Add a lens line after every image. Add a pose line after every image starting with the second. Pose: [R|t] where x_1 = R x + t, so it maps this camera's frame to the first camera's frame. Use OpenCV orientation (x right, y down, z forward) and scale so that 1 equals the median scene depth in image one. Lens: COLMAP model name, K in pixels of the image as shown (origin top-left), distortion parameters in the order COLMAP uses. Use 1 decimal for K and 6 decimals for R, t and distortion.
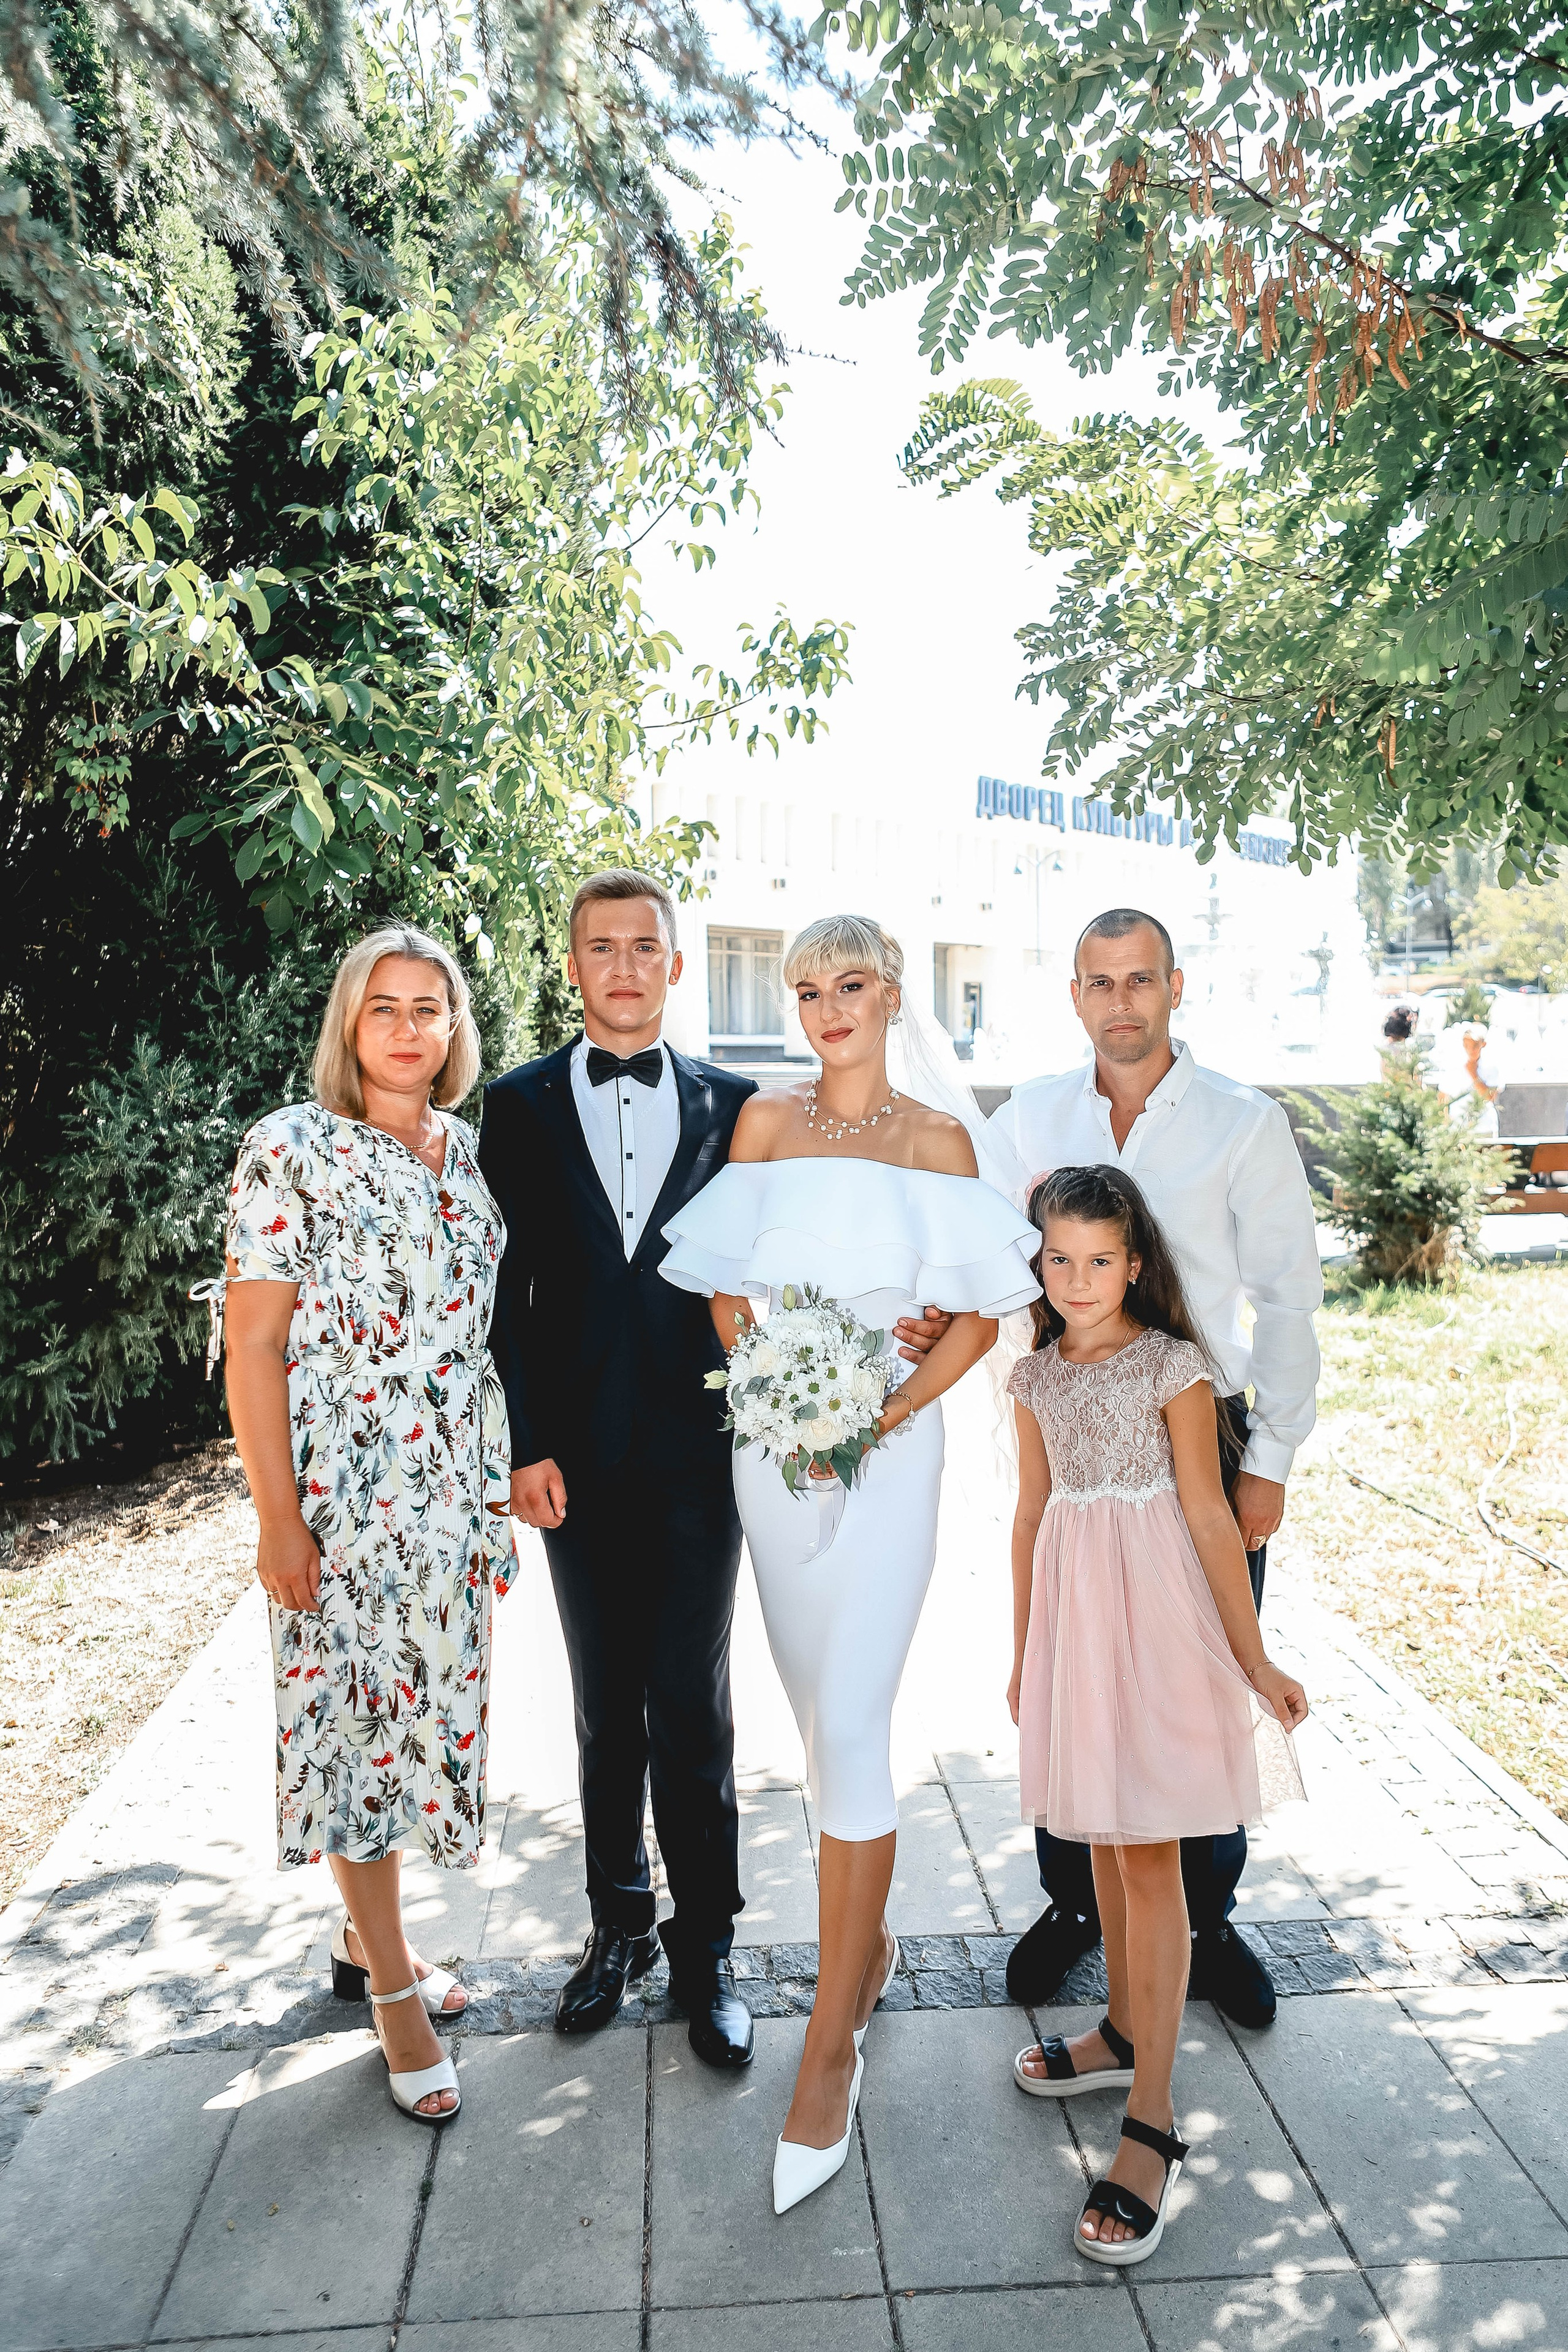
lens RADIAL K [[1714.7, 0, 778.2], [0, 1714.7, 1191.6], [0, 0, 1]] dist [0.008332, 0.017070]
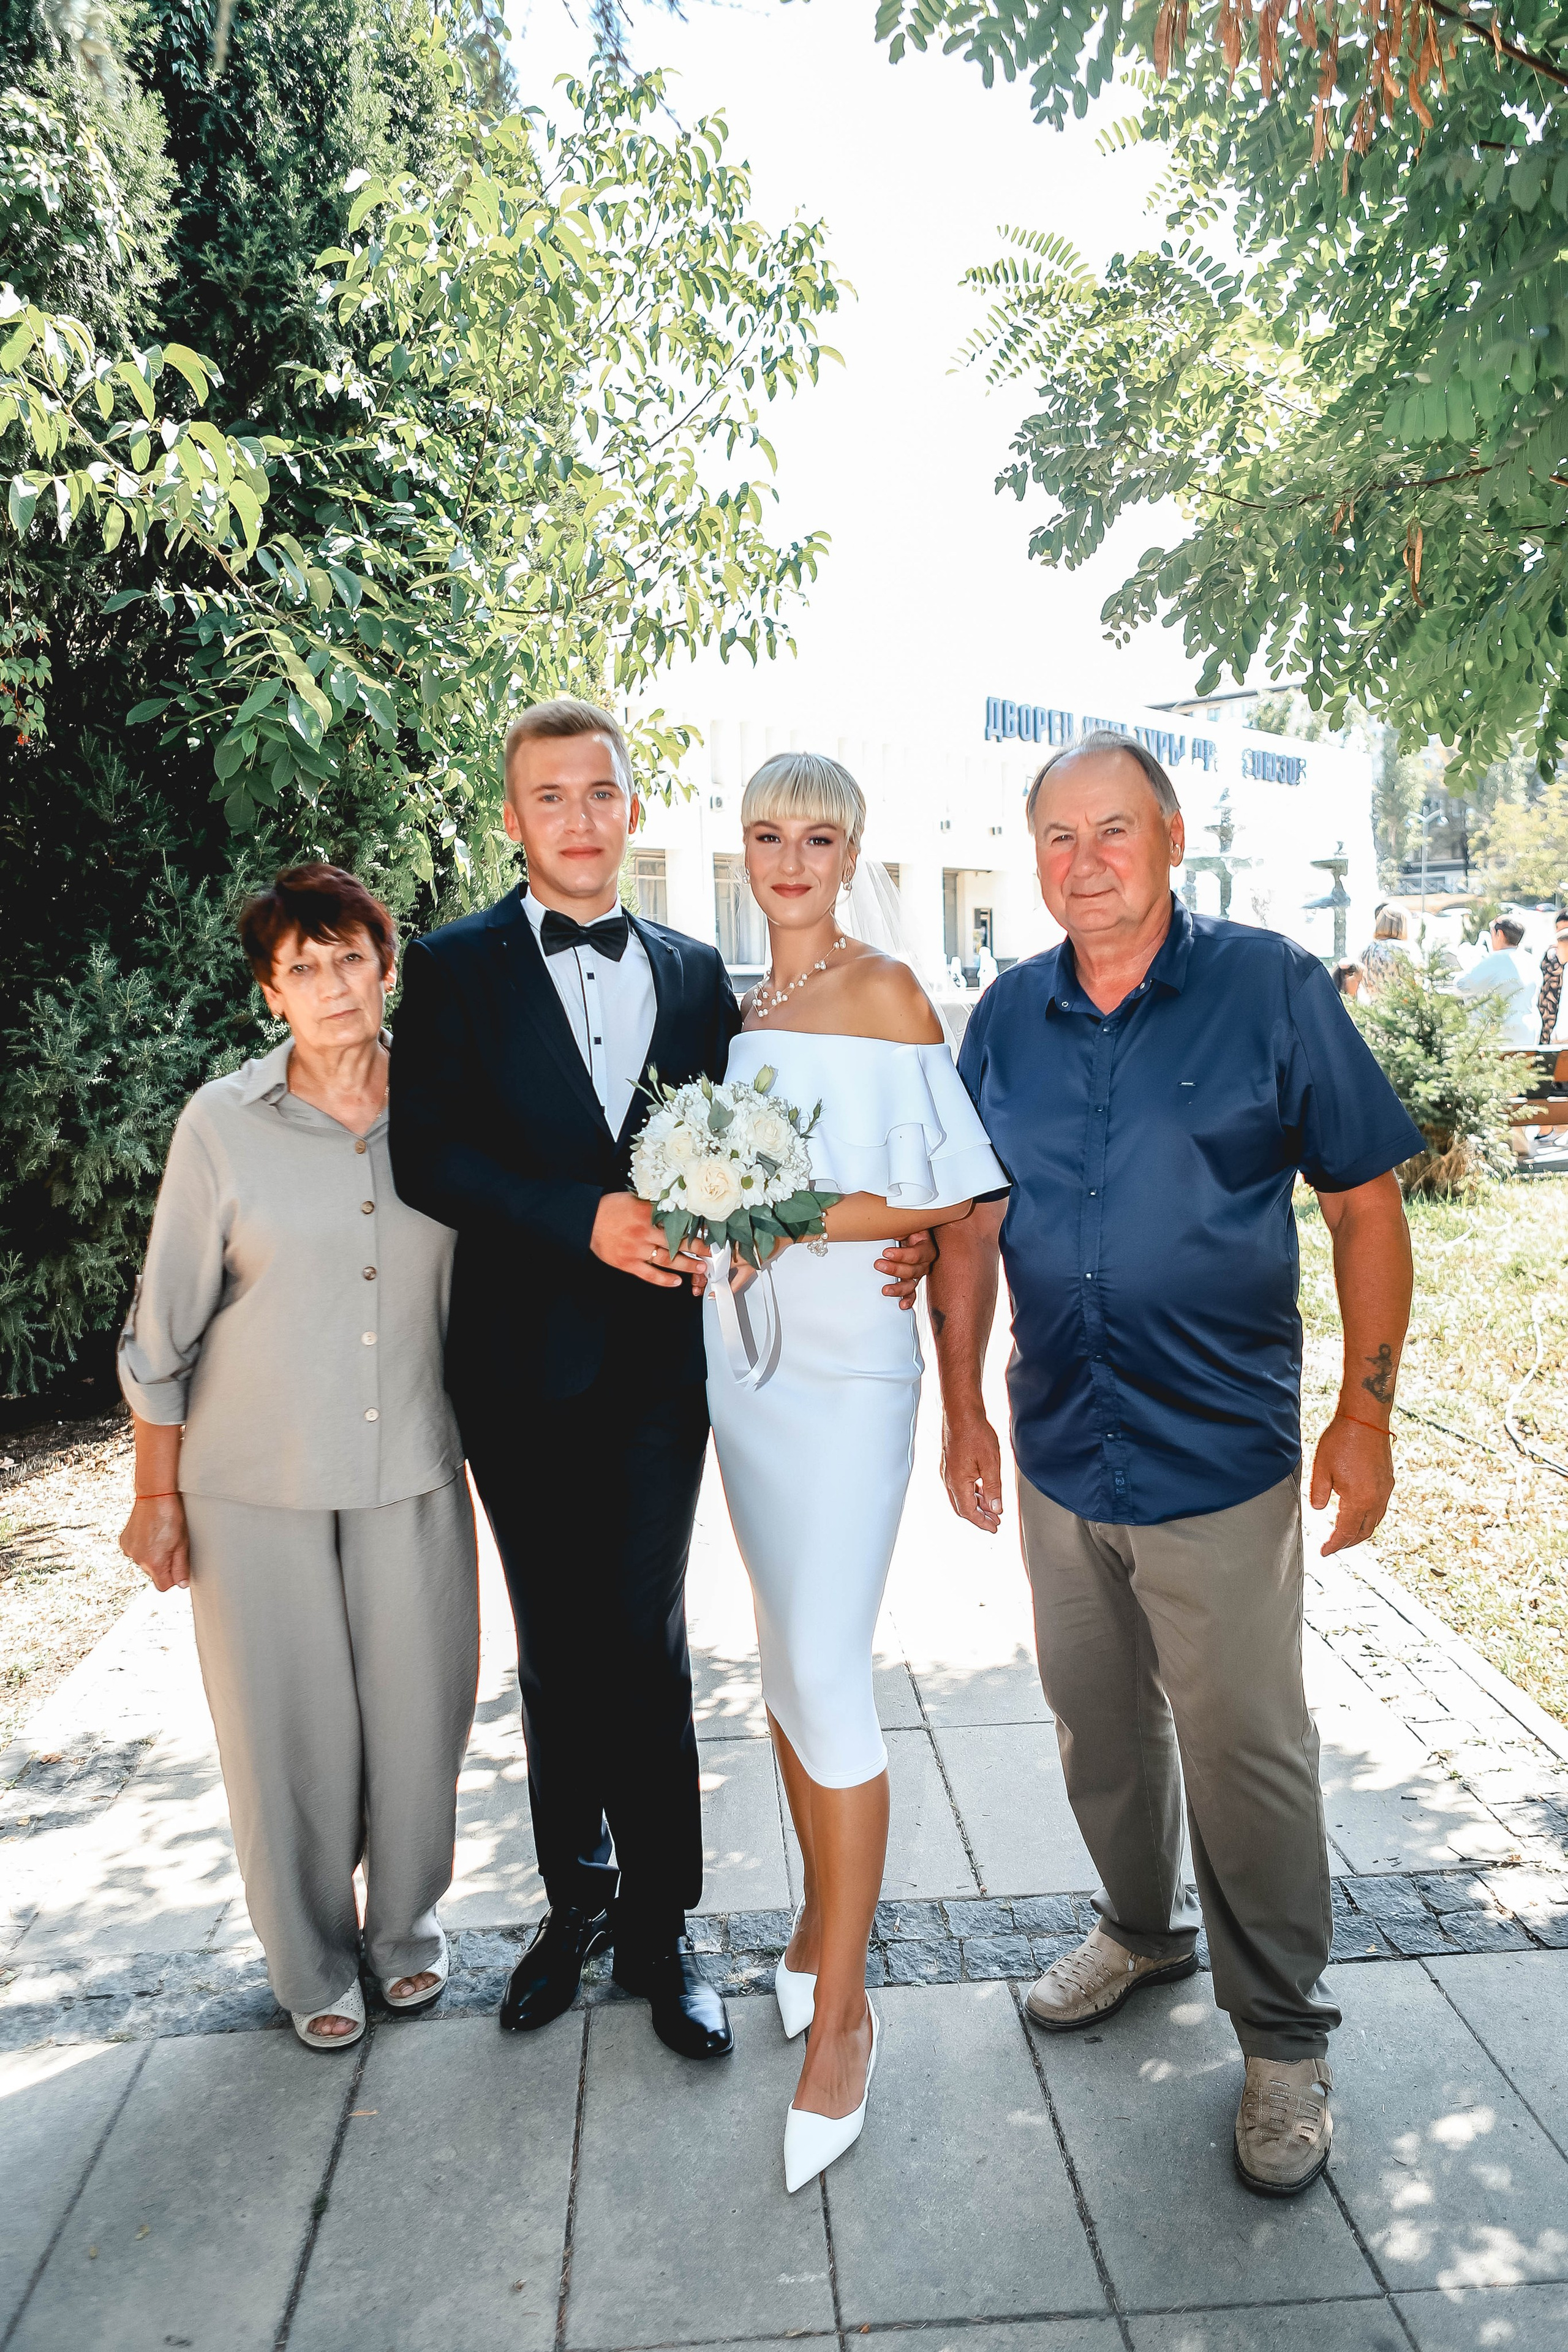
lens RADIAL K [[1714.7, 0, 786.0], [0, 1714.7, 1175.3], [0, 0, 1]] dist [0.008332, 0.017070]
pose [[0.999899, -0.013566, -0.004315, 0.028972], [0.013691, 0.999446, 0.030337, 0.021051], [0.003902, -0.030393, 0.999530, 0.093104]]
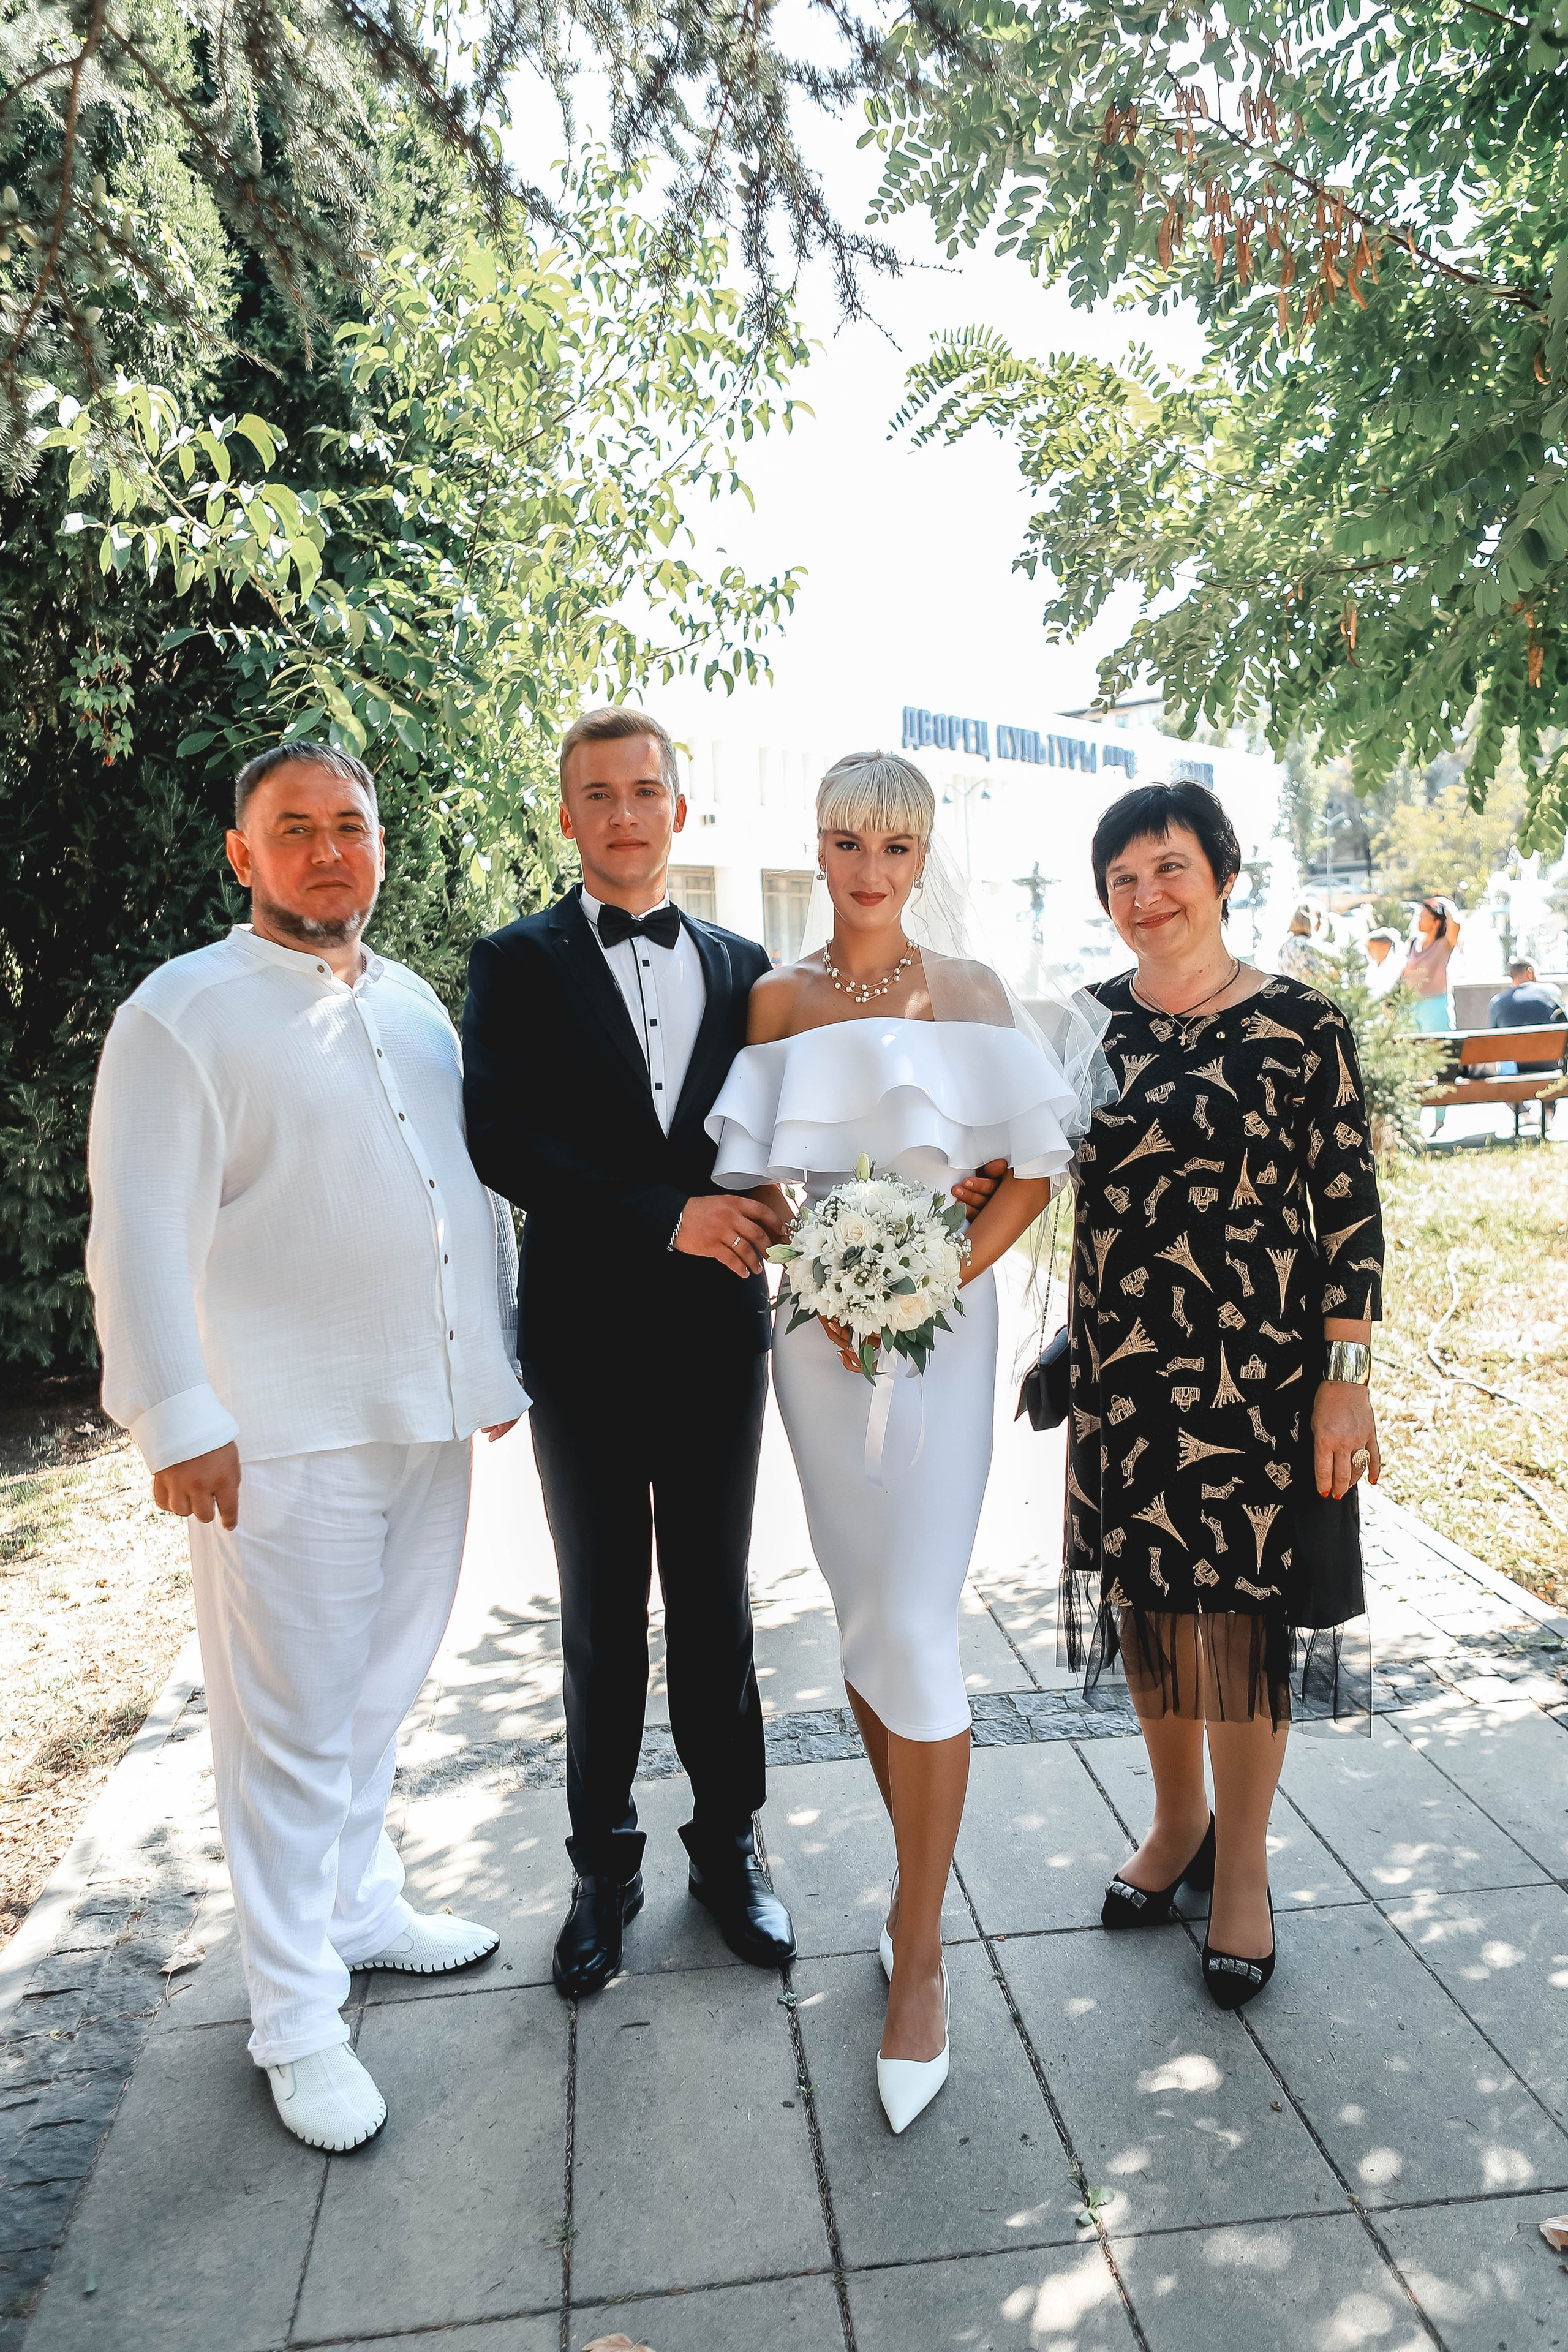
lens RADIAL K [[1714.7, 0, 788.8], [0, 1714.7, 1197.1], [0, 0, 1]] dist [0.008332, 0.017070]
pose [[0.998353, -0.036845, 0.043967, -0.062277], [0.035167, 0.998646, 0.038344, 0.047783], [-0.045320, -0.036735, 0.998297, -0.093372]]
